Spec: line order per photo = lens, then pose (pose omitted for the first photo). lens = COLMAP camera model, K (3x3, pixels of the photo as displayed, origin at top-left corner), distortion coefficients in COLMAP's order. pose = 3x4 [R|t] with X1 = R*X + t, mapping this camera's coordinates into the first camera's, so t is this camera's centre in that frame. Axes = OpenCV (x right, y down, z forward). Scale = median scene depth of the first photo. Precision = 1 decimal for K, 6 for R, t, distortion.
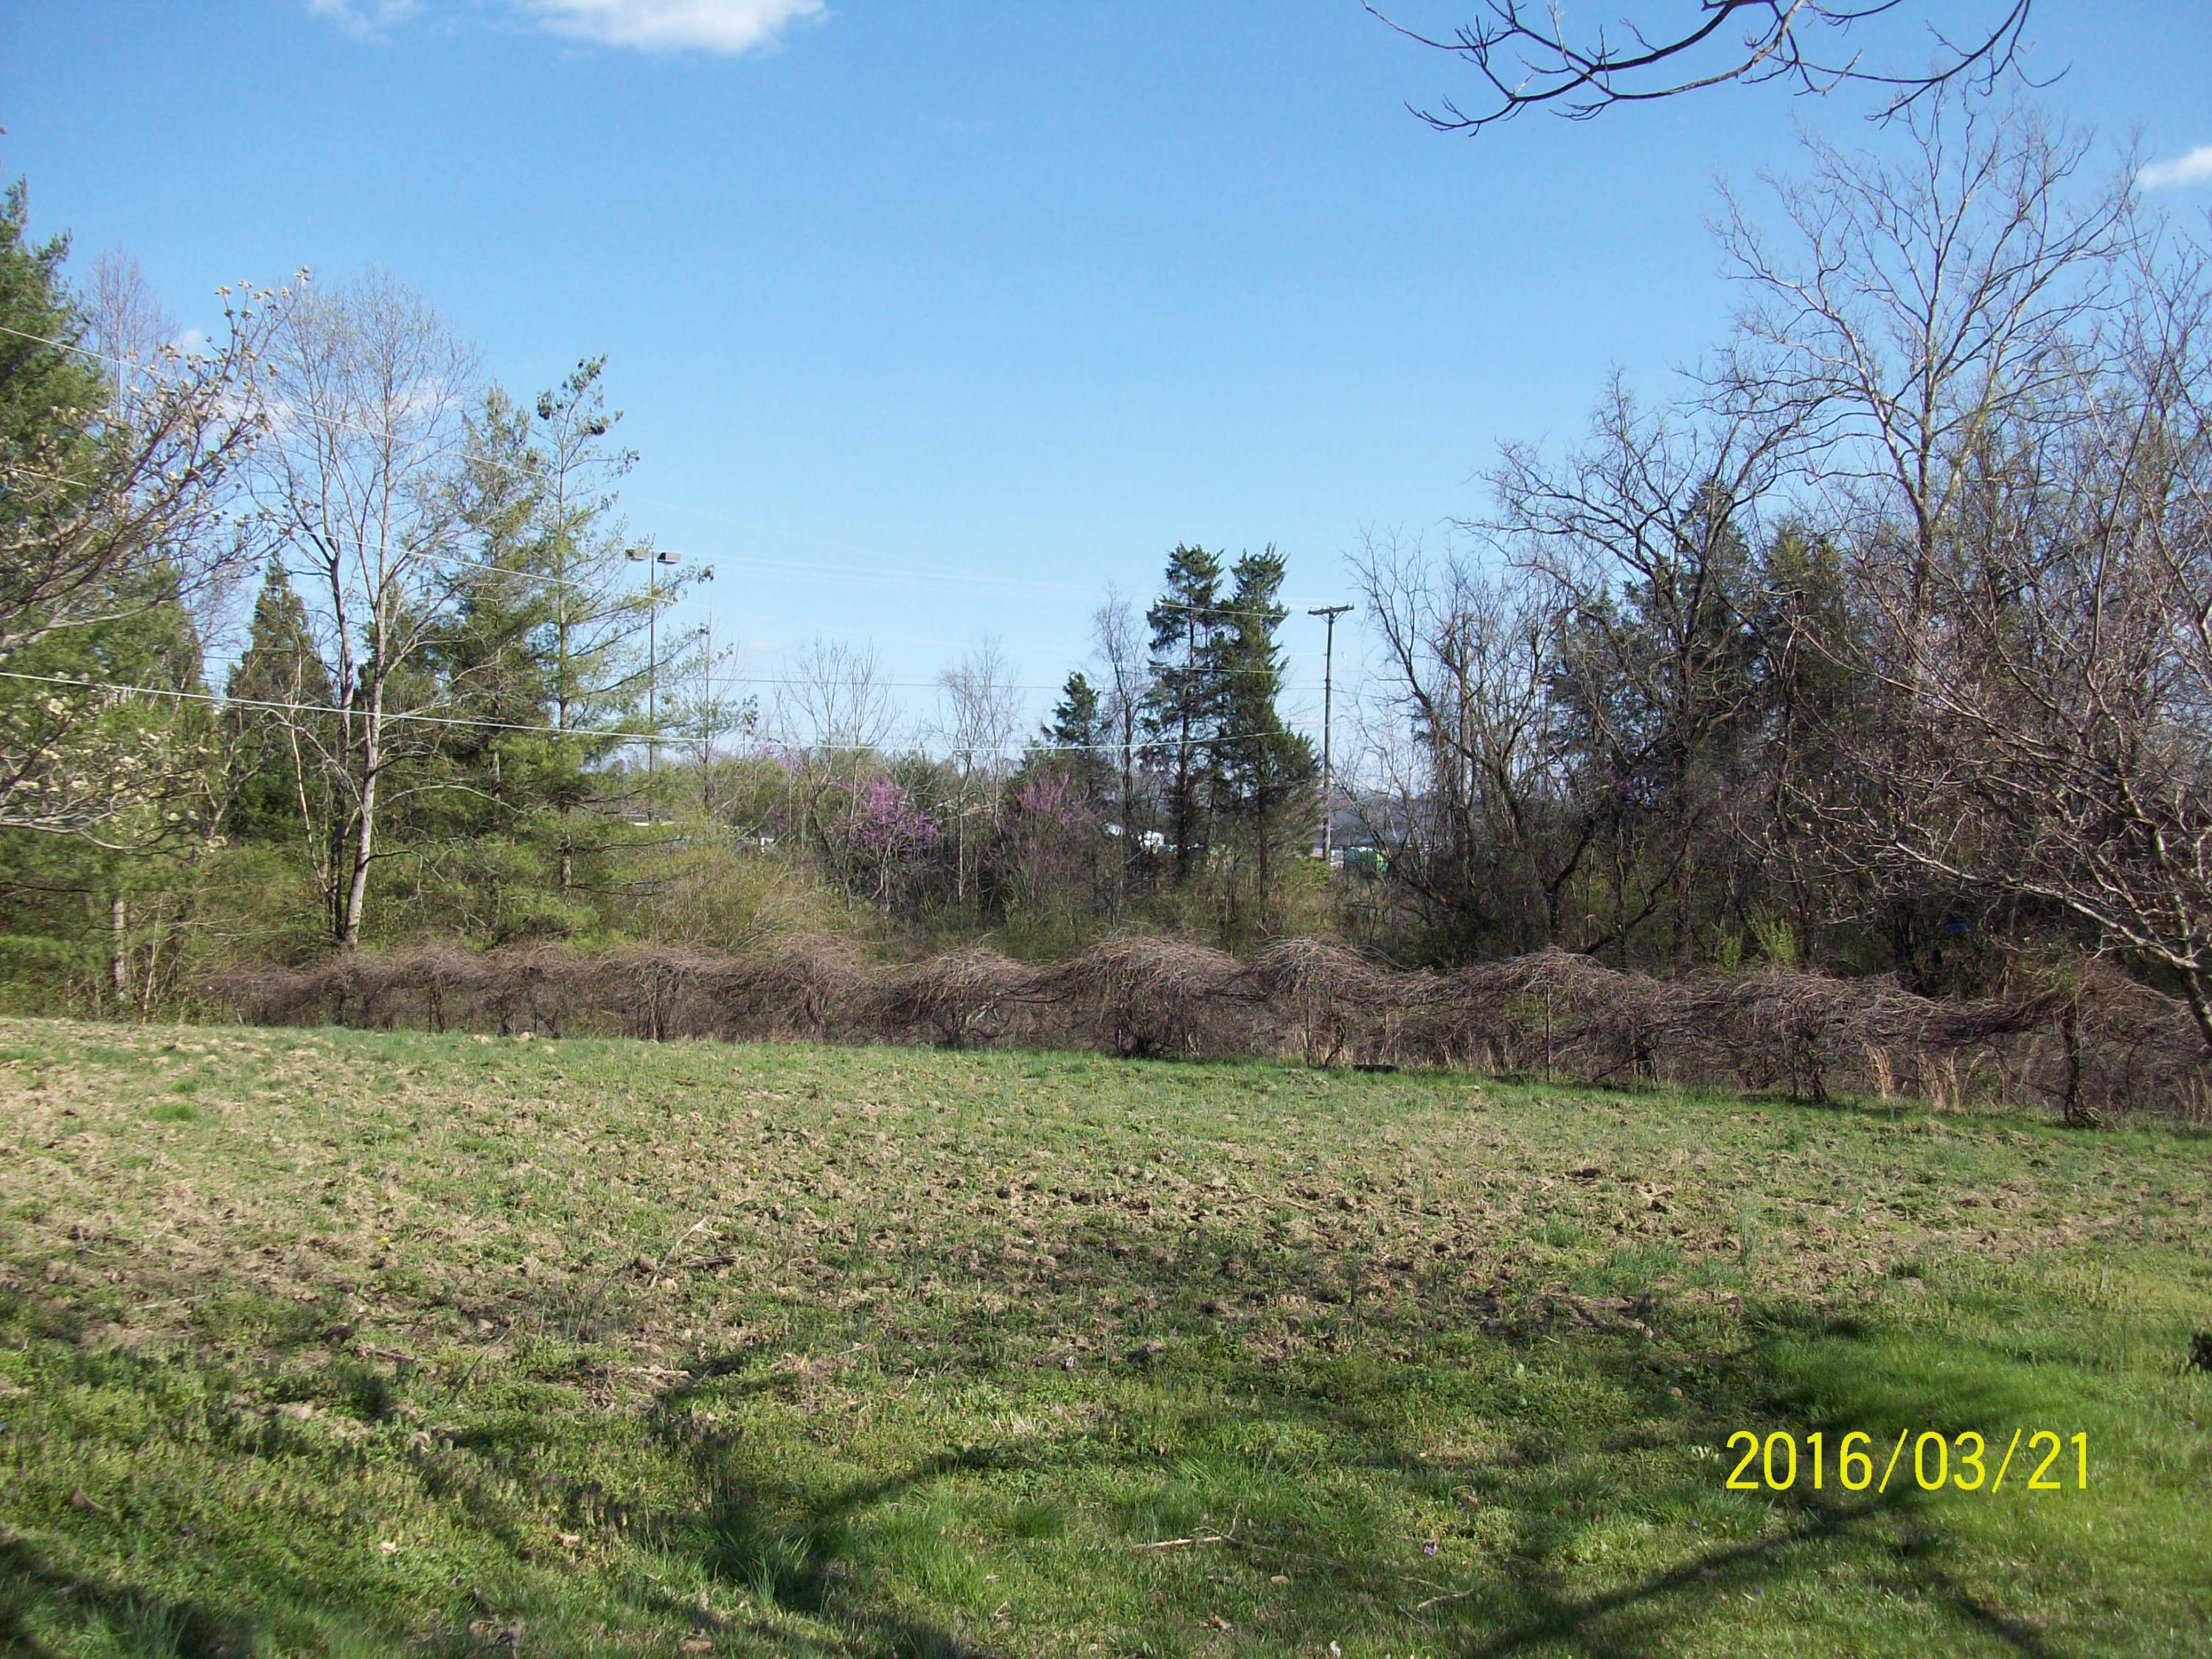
lens RADIAL K [[2281.6, 0, 1106.0], [0, 2281.6, 829.5], [0, 0, 1]] dist [-0.157344, 0.124019]
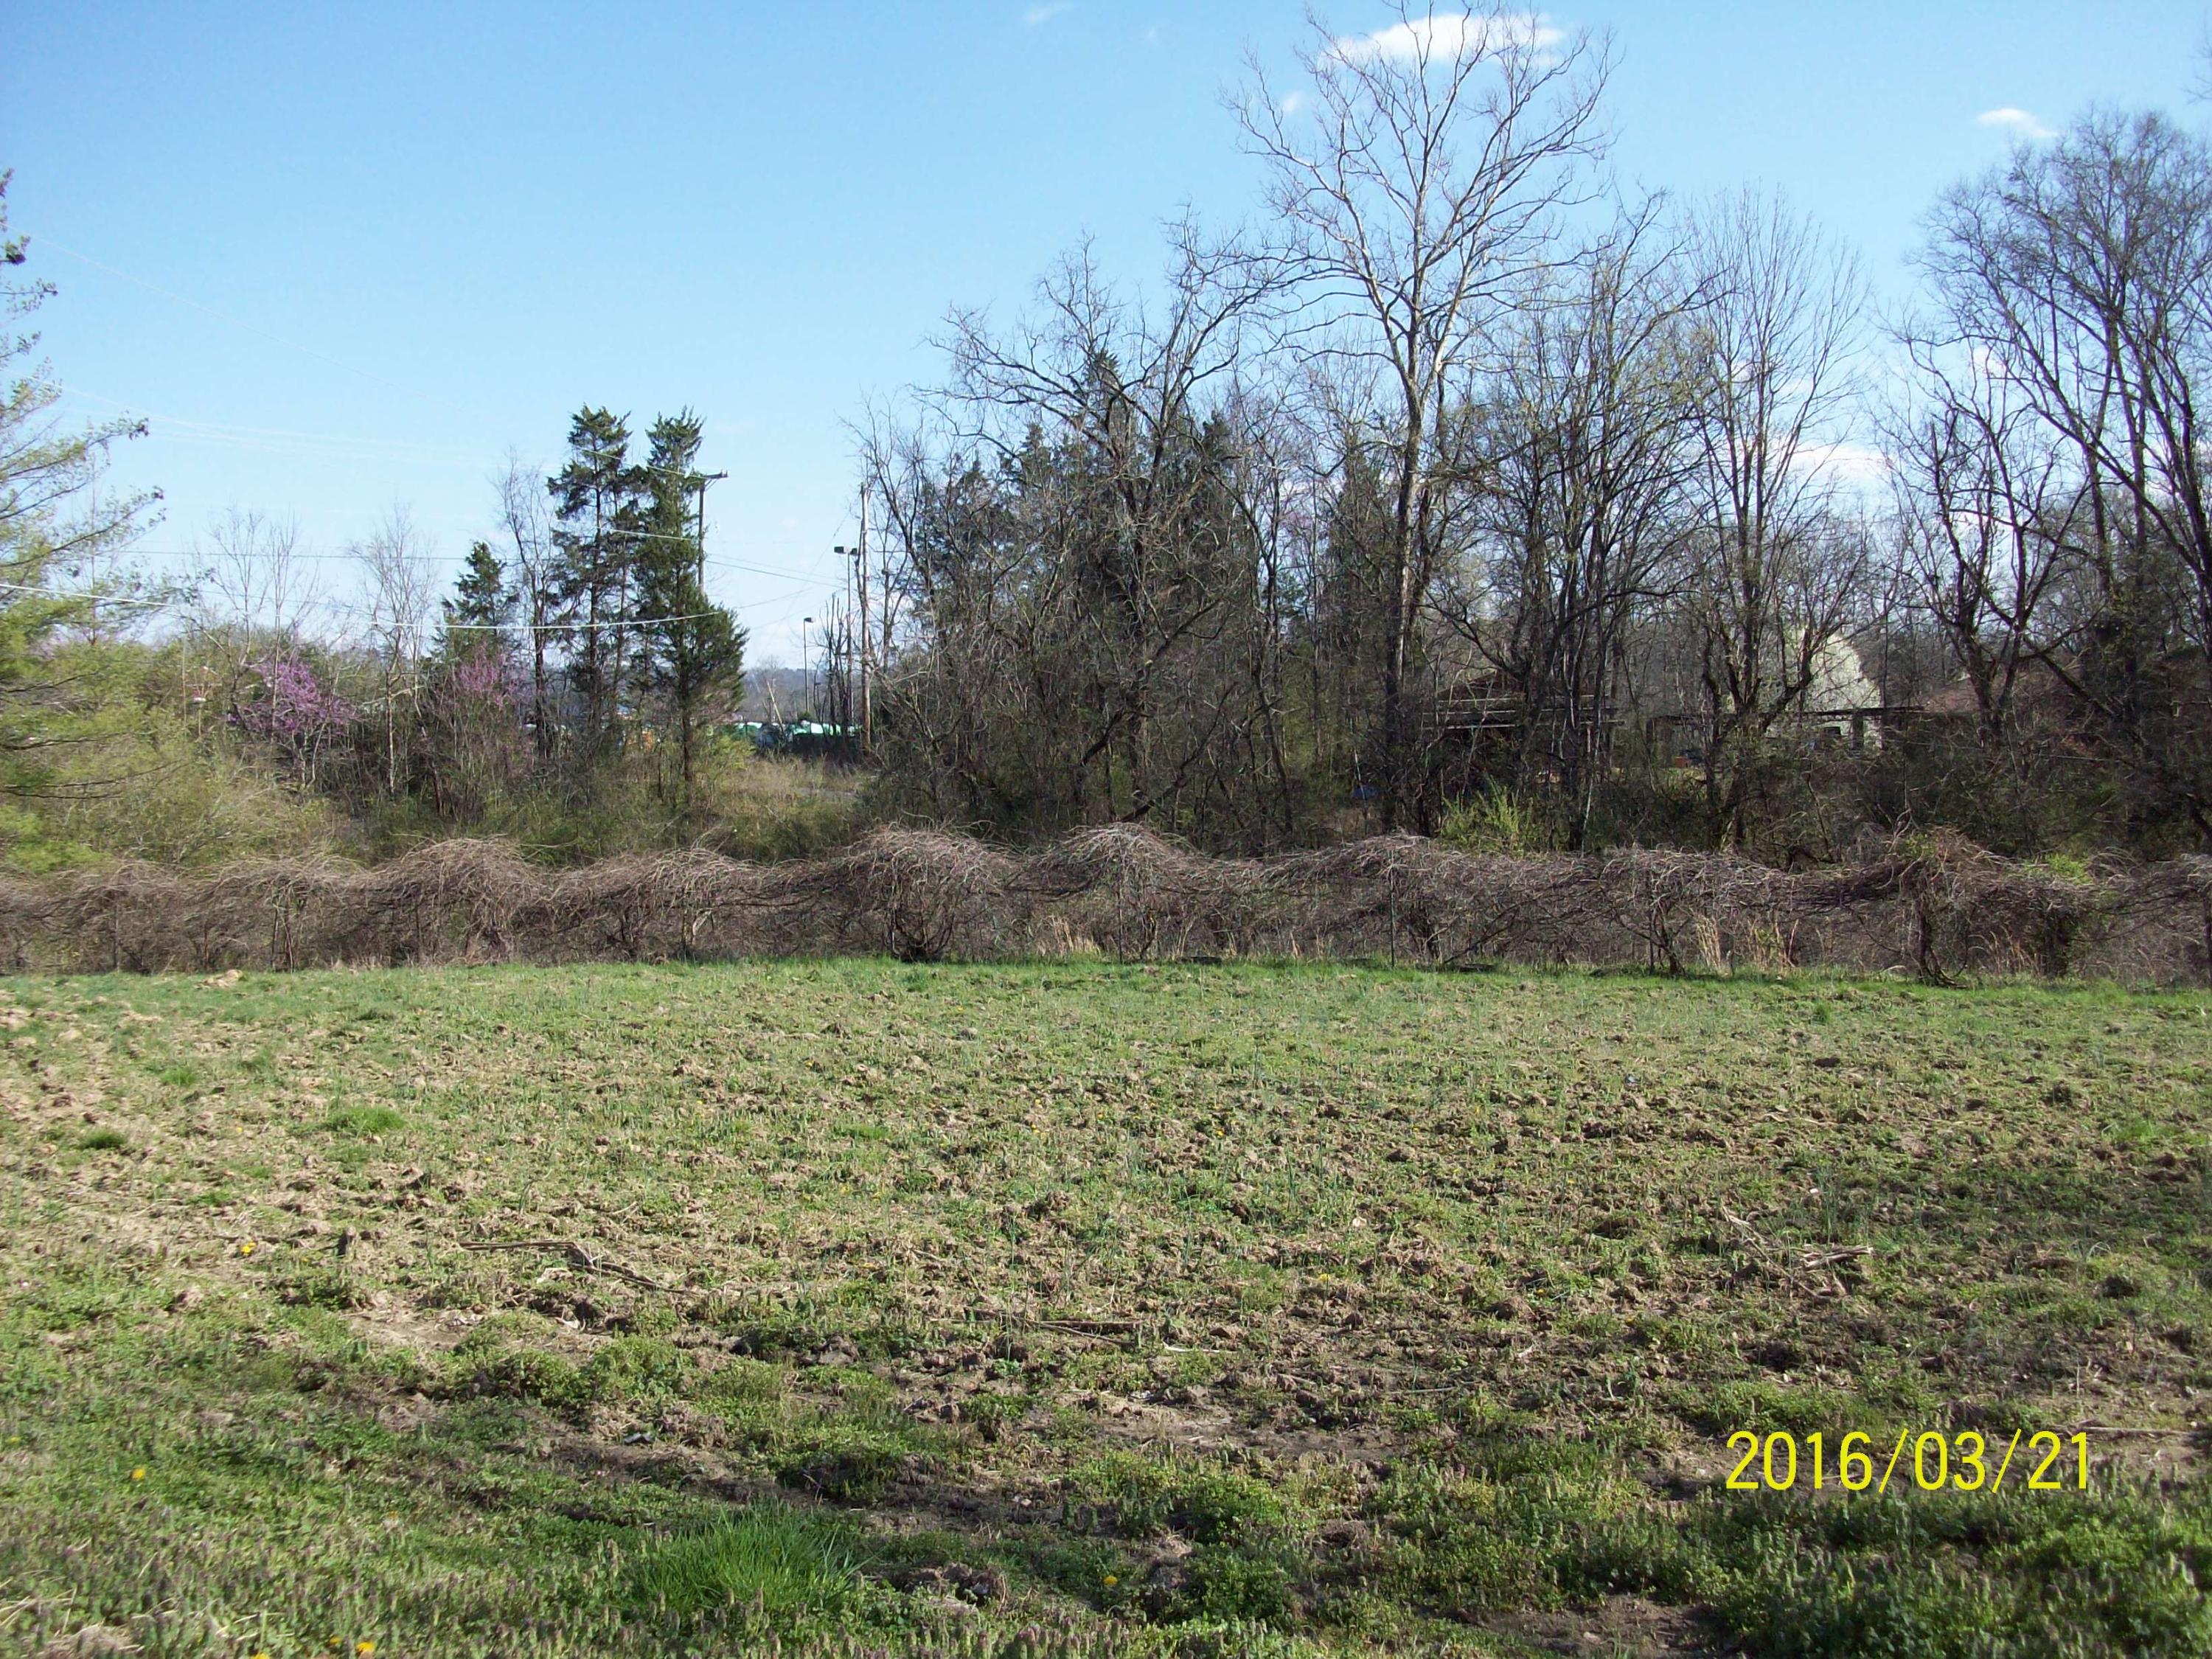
lens RADIAL K [[2281.6, 0, 1106.0], [0, 2281.6, 829.5], [0, 0, 1]] dist [-0.157344, 0.124019]
pose [[0.933570, -0.034912, 0.356691, -0.106983], [0.014168, 0.998061, 0.060607, -0.004007], [-0.358116, -0.051527, 0.932254, 0.046912]]
